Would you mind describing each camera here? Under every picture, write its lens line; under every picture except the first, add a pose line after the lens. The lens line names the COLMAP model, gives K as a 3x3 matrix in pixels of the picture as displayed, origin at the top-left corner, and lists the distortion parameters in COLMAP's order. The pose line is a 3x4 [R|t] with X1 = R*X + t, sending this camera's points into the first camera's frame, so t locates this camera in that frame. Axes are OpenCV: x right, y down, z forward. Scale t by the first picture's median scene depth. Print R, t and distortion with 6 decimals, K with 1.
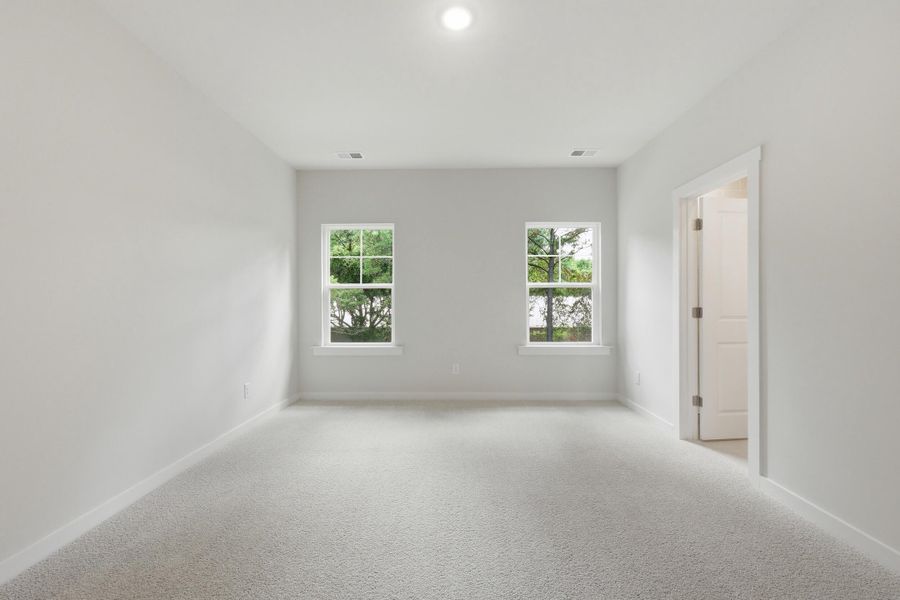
lens RADIAL K [[383.0, 0, 450.0], [0, 383.0, 305.3], [0, 0, 1]] dist [-0.002067, -0.000255]
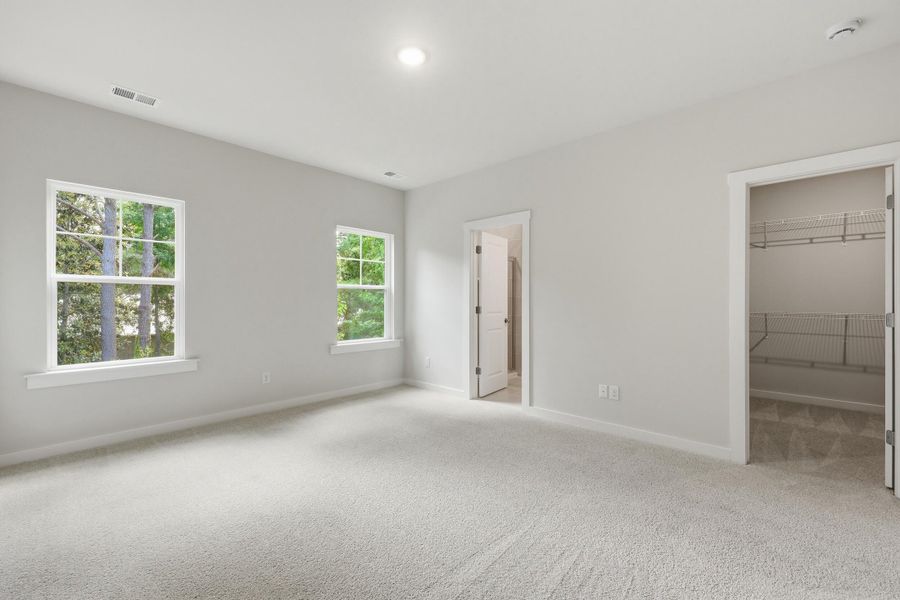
lens RADIAL K [[405.0, 0, 448.7], [0, 405.0, 303.9], [0, 0, 1]] dist [0.002770, 0.000148]
pose [[0.645905, -0.004080, 0.763407, -0.475101], [0.004825, 0.999988, 0.001262, -0.004974], [-0.763403, 0.002869, 0.645917, 0.072556]]
